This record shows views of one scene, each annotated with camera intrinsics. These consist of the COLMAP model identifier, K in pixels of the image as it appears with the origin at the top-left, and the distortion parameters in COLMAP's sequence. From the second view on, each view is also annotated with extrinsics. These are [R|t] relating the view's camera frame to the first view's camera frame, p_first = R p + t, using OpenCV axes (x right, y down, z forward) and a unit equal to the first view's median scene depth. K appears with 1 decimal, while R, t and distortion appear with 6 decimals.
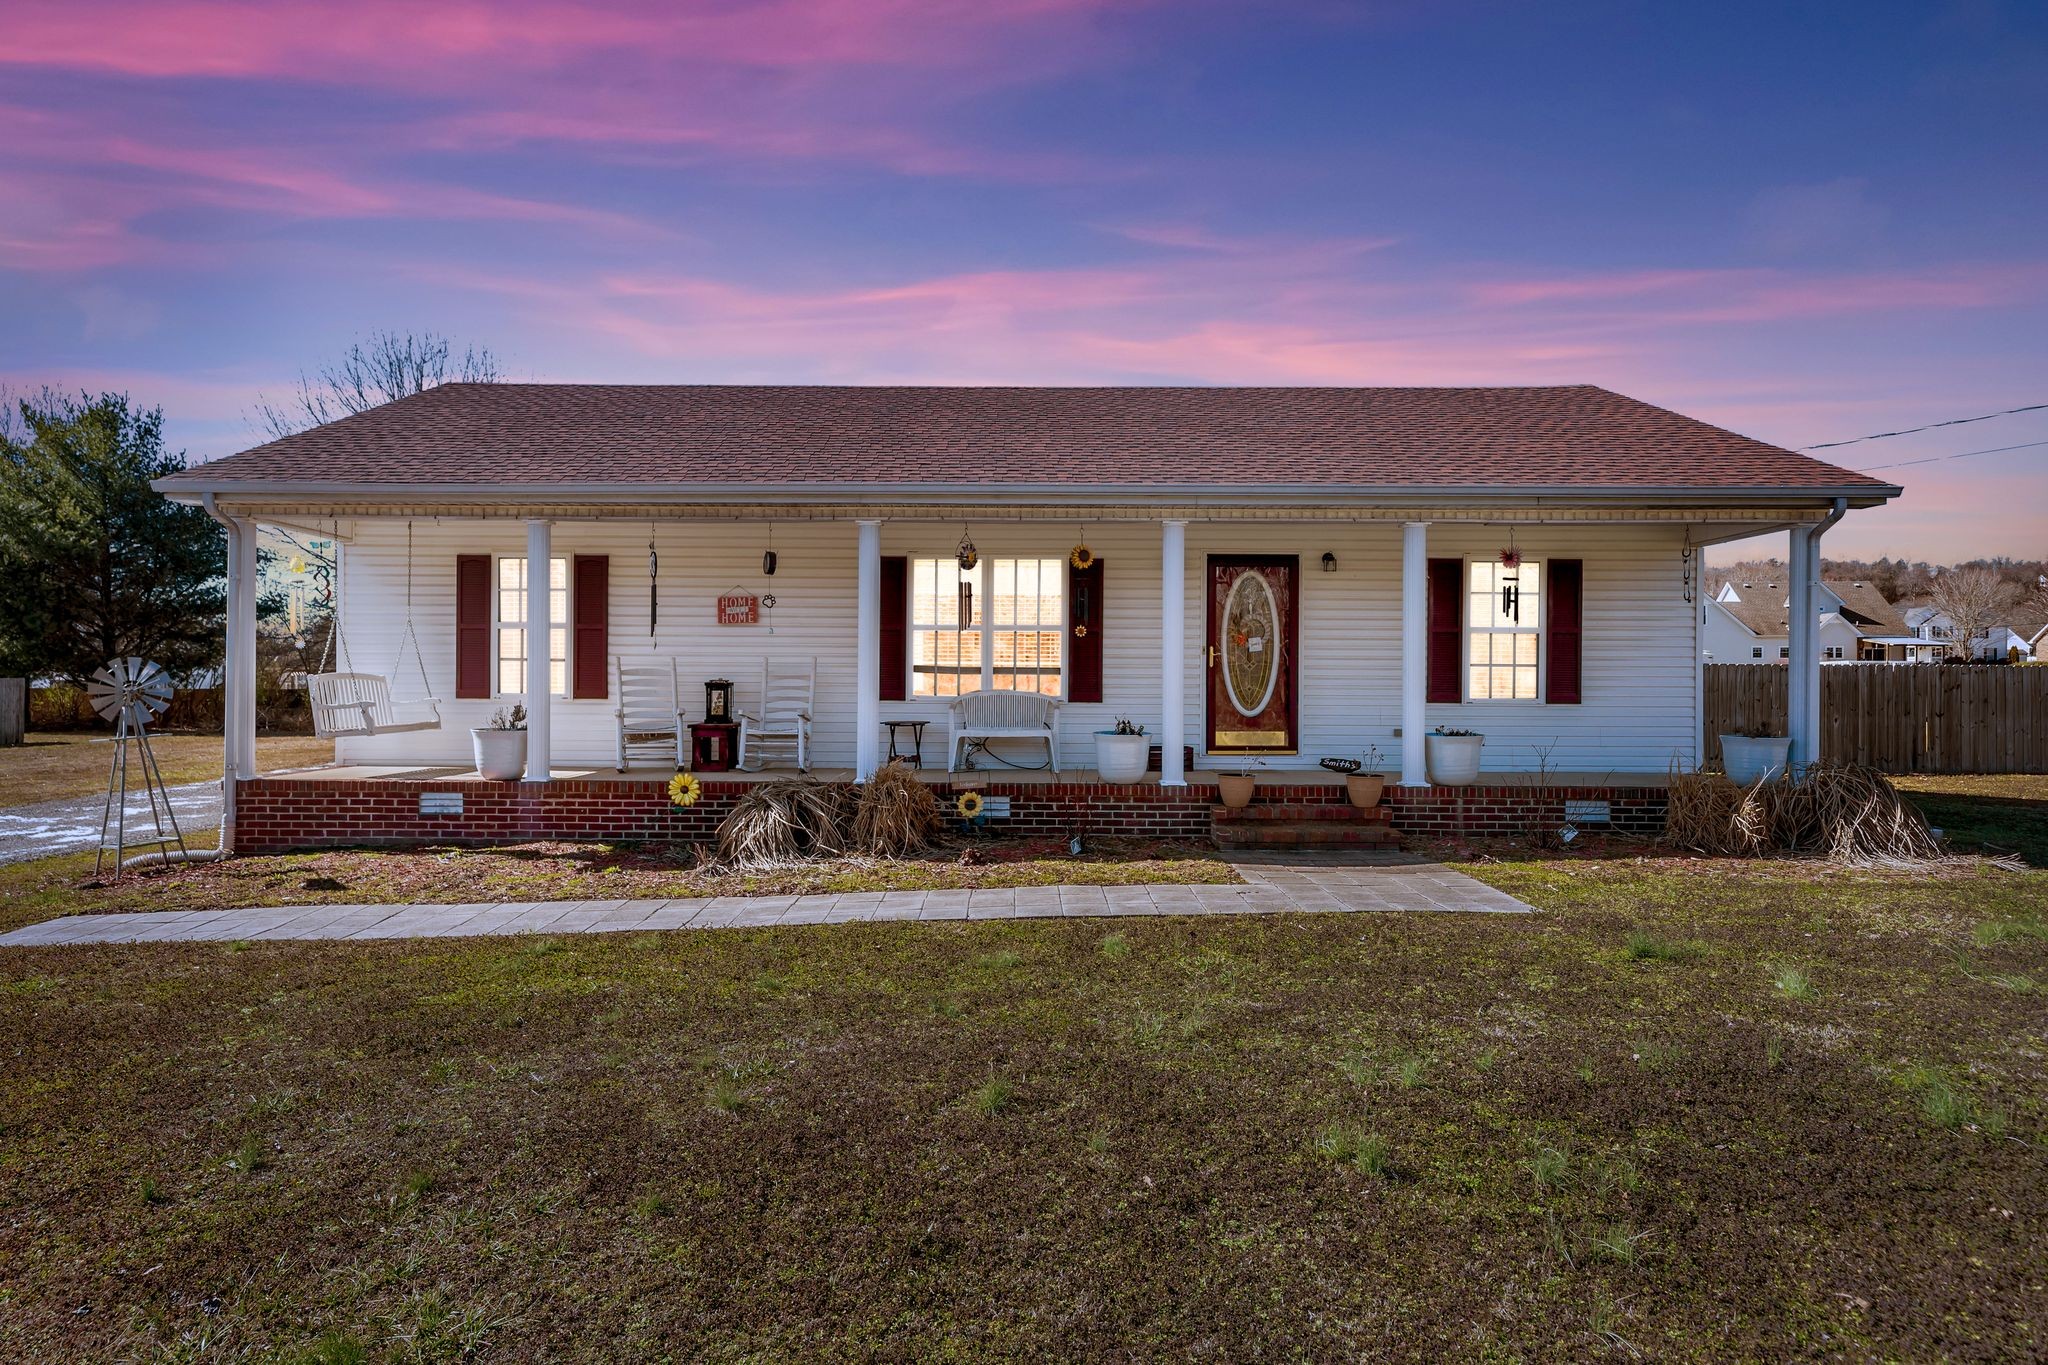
lens RADIAL K [[1177.2, 0, 1021.7], [0, 1177.2, 688.1], [0, 0, 1]] dist [0.010445, 0.000270]
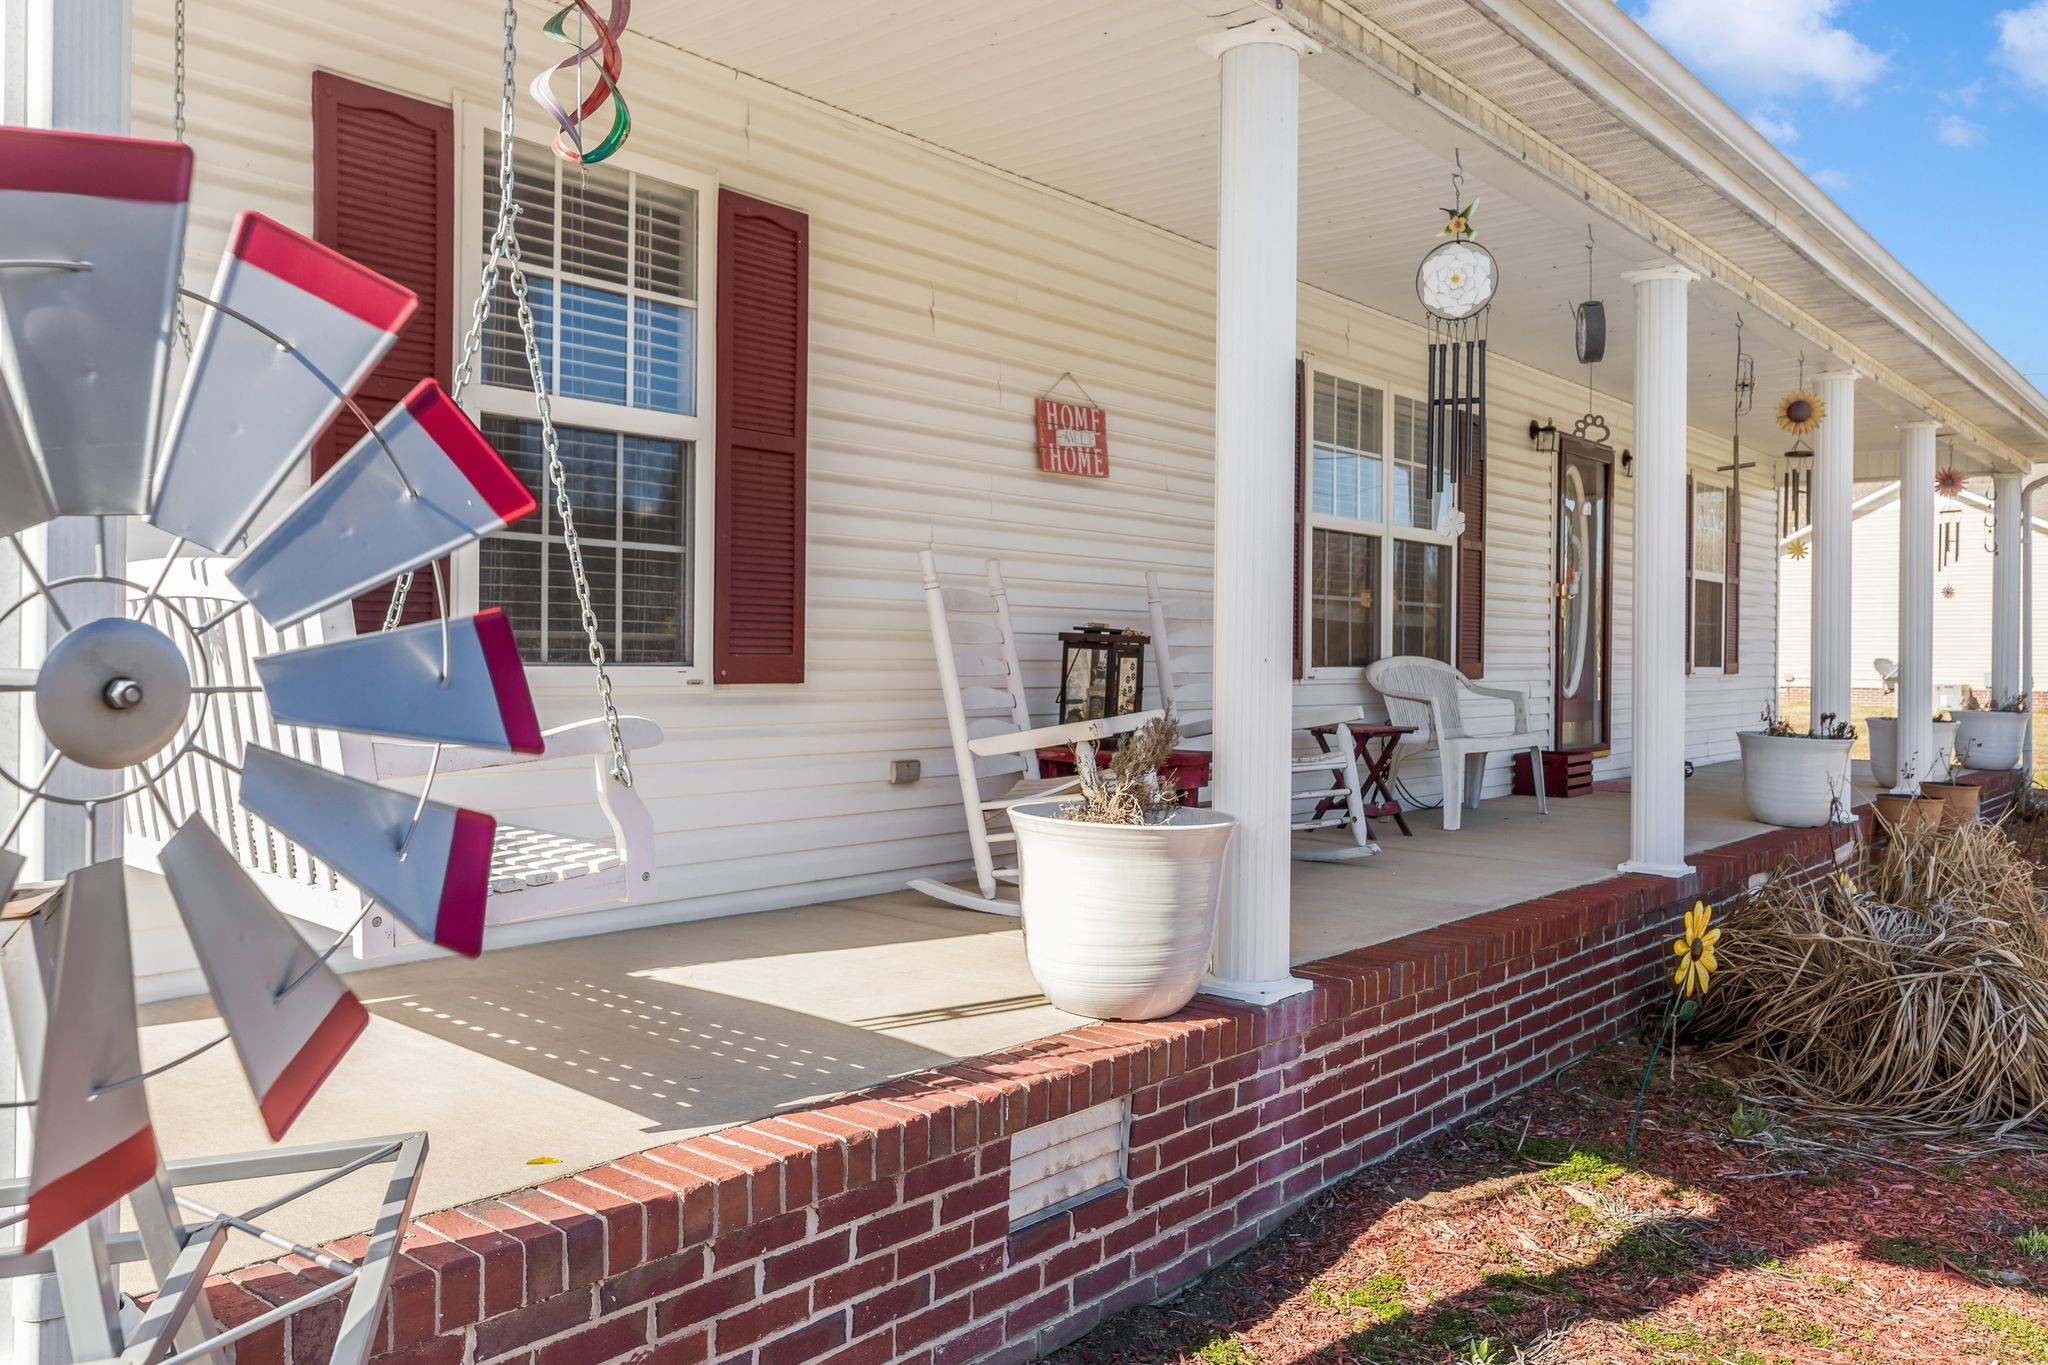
lens RADIAL K [[1515.2, 0, 1014.2], [0, 1515.2, 671.9], [0, 0, 1]] dist [-0.006364, 0.000060]
pose [[0.657732, -0.006449, 0.753224, -0.715970], [-0.009477, 0.999813, 0.016836, -0.001150], [-0.753192, -0.018212, 0.657549, 0.816380]]
